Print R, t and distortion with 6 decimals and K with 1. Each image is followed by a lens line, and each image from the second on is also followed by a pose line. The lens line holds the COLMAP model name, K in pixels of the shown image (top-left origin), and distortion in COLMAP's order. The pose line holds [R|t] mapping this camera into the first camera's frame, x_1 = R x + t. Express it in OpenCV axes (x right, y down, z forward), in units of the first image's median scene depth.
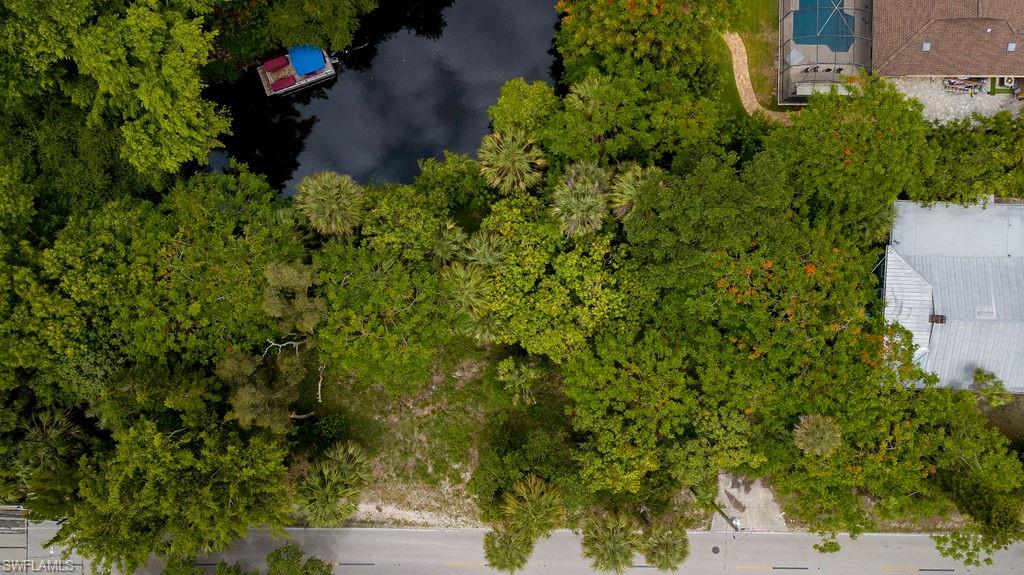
lens RADIAL K [[778.2, 0, 510.4], [0, 778.2, 289.5], [0, 0, 1]] dist [0.012925, -0.014587]
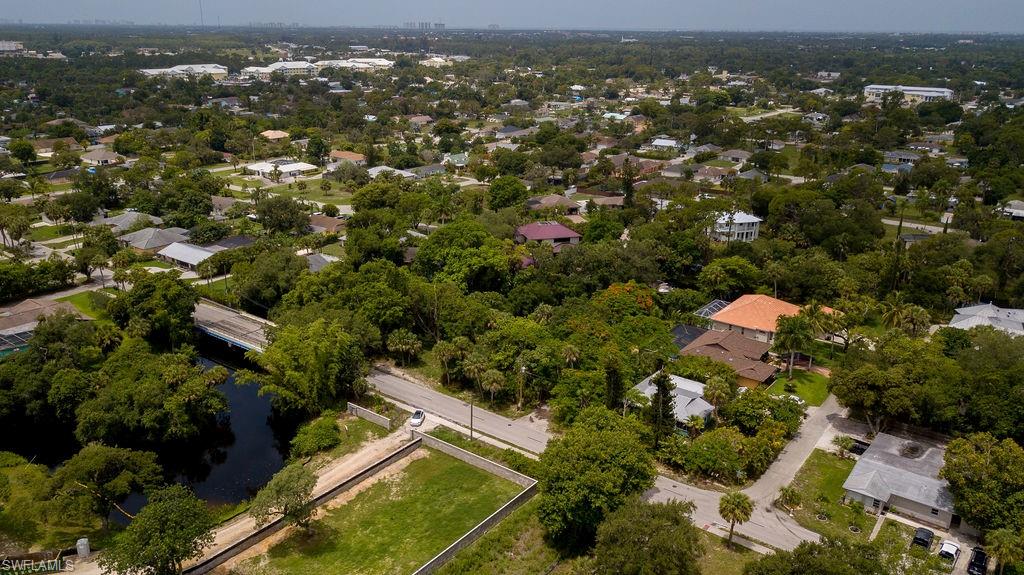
lens RADIAL K [[778.2, 0, 511.5], [0, 778.2, 292.5], [0, 0, 1]] dist [0.012925, -0.014587]
pose [[0.803176, 0.196736, -0.562319, 1.491322], [-0.595683, 0.252018, -0.762659, 1.994107], [-0.008328, 0.947513, 0.319608, 0.036096]]
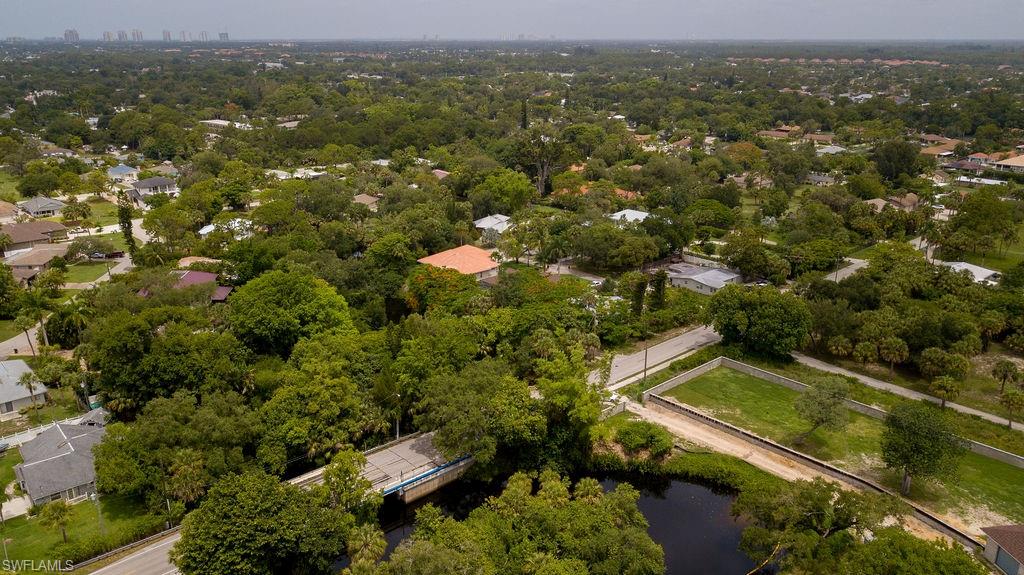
lens RADIAL K [[778.2, 0, 508.0], [0, 778.2, 280.4], [0, 0, 1]] dist [0.012925, -0.014587]
pose [[0.732067, -0.204341, 0.649864, -1.670893], [0.681226, 0.215382, -0.699672, 1.929406], [0.003003, 0.954911, 0.296877, 0.042171]]
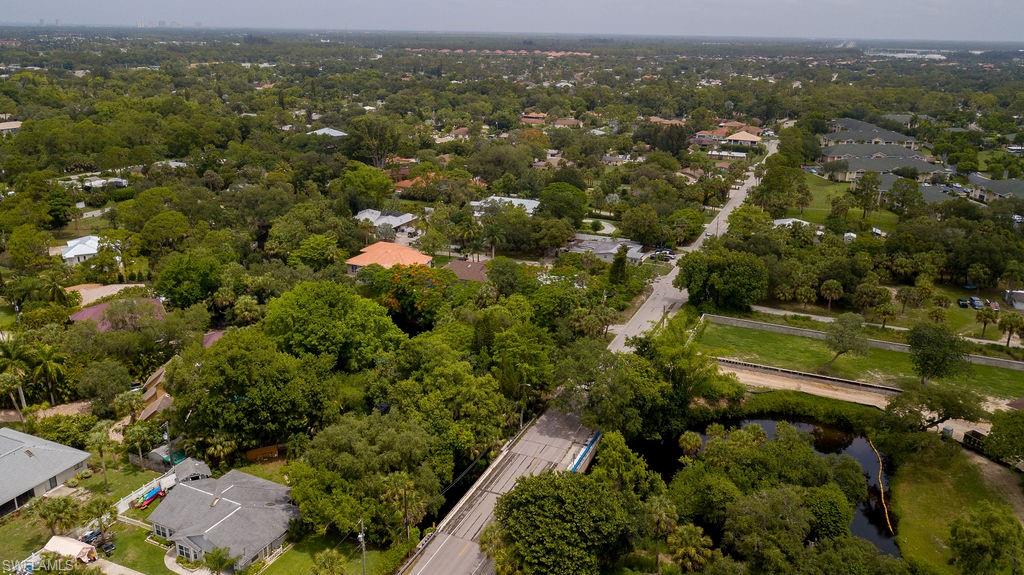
lens RADIAL K [[778.2, 0, 511.2], [0, 778.2, 290.5], [0, 0, 1]] dist [0.012925, -0.014587]
pose [[0.393878, -0.287264, 0.873120, -2.387693], [0.919086, 0.135385, -0.370071, 1.023991], [-0.011900, 0.948235, 0.317345, 0.043401]]
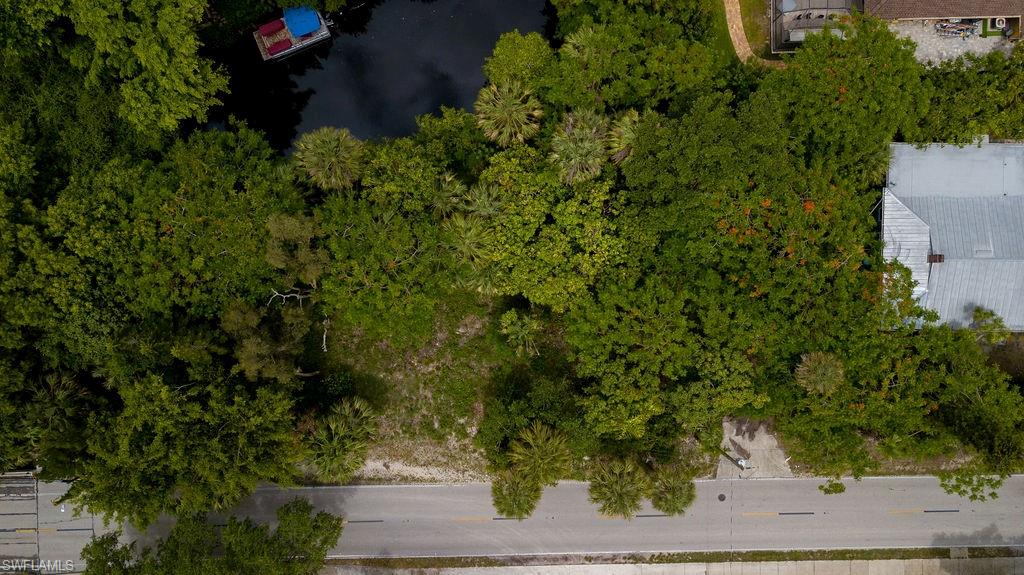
lens RADIAL K [[778.2, 0, 510.6], [0, 778.2, 288.7], [0, 0, 1]] dist [0.012925, -0.014587]
pose [[0.999620, -0.027535, 0.001319, -0.003715], [0.027533, 0.999619, 0.001796, 0.062019], [-0.001368, -0.001759, 0.999998, -0.006304]]
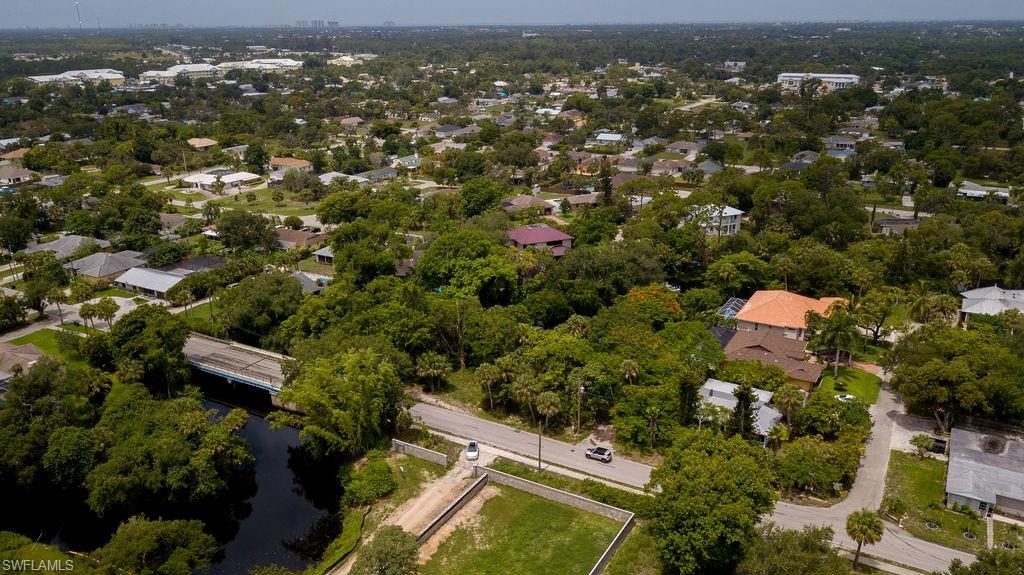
lens RADIAL K [[778.2, 0, 511.4], [0, 778.2, 295.4], [0, 0, 1]] dist [0.012925, -0.014587]
pose [[0.872427, 0.151993, -0.464509, 1.059659], [-0.488648, 0.290160, -0.822819, 2.056082], [0.009719, 0.944831, 0.327415, 0.040732]]
